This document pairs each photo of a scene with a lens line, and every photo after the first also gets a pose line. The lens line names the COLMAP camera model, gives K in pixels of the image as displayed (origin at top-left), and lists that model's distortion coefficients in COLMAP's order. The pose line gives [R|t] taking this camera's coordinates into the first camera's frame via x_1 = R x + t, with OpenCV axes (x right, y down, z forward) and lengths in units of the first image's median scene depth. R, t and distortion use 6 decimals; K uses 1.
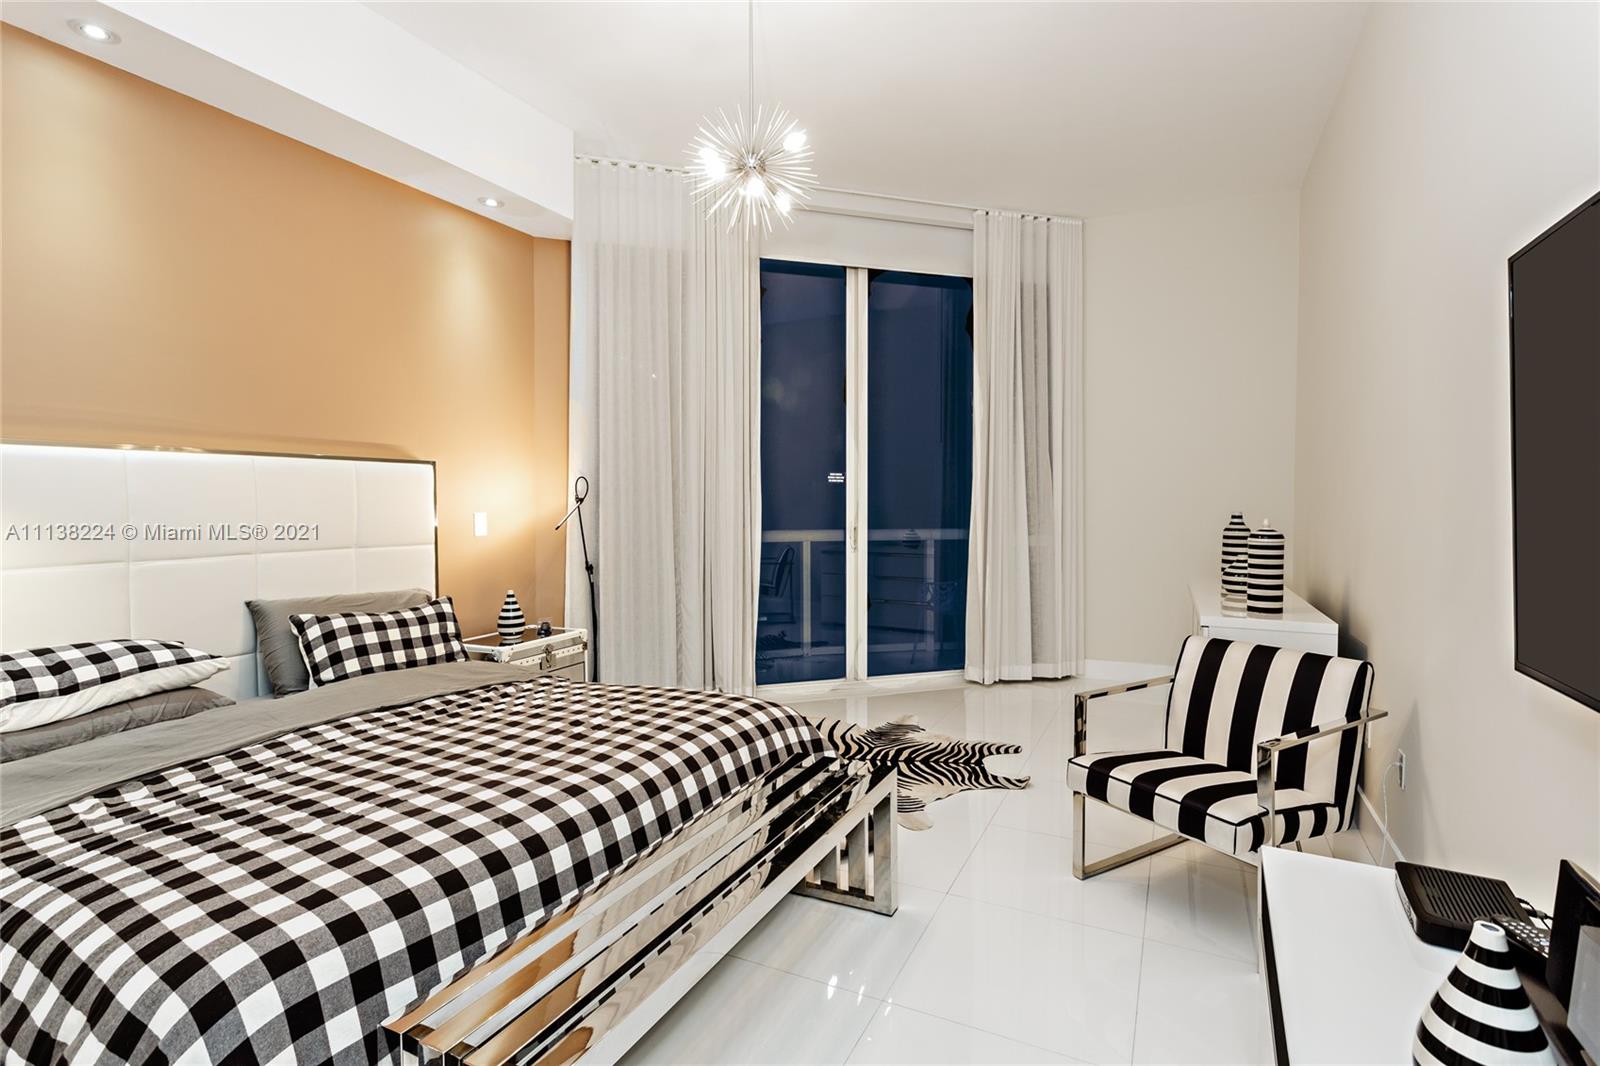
lens RADIAL K [[814.6, 0, 792.4], [0, 814.6, 505.4], [0, 0, 1]] dist [0.000743, -0.037341]
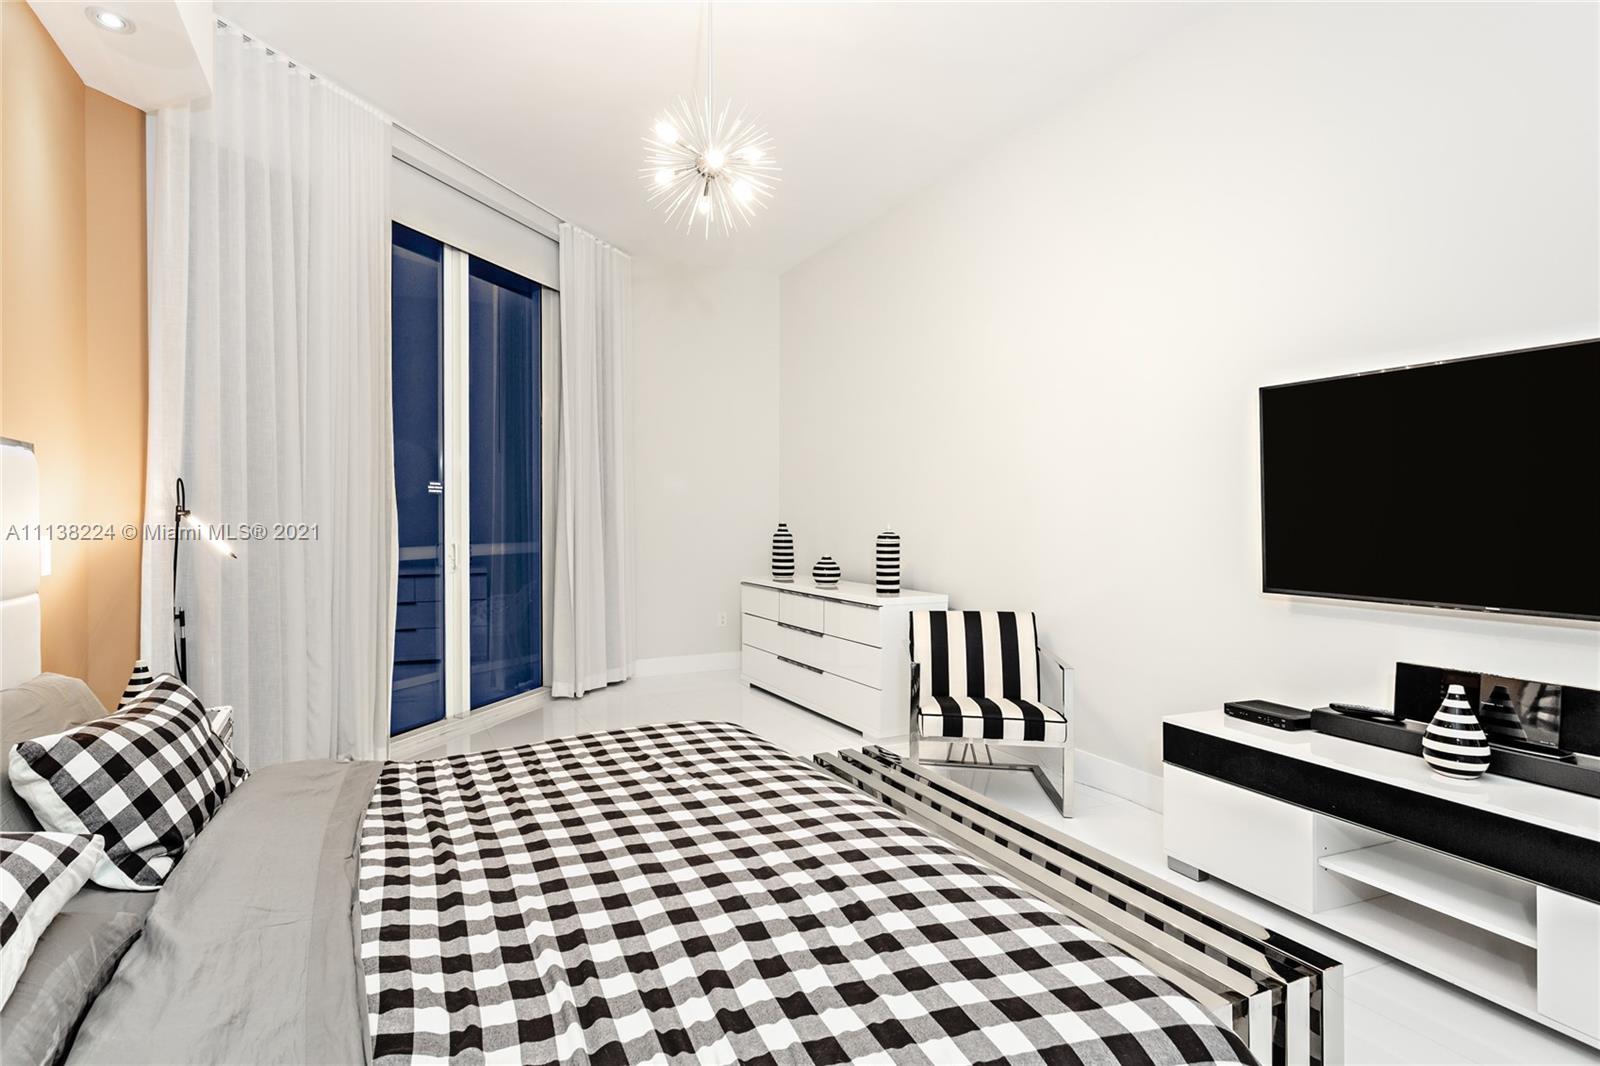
lens RADIAL K [[814.6, 0, 792.4], [0, 814.6, 505.4], [0, 0, 1]] dist [0.000743, -0.037341]
pose [[0.592296, 0.007396, 0.805686, -0.412112], [0.007242, 0.999869, -0.014502, 0.001342], [-0.805688, 0.014424, 0.592165, 0.194396]]
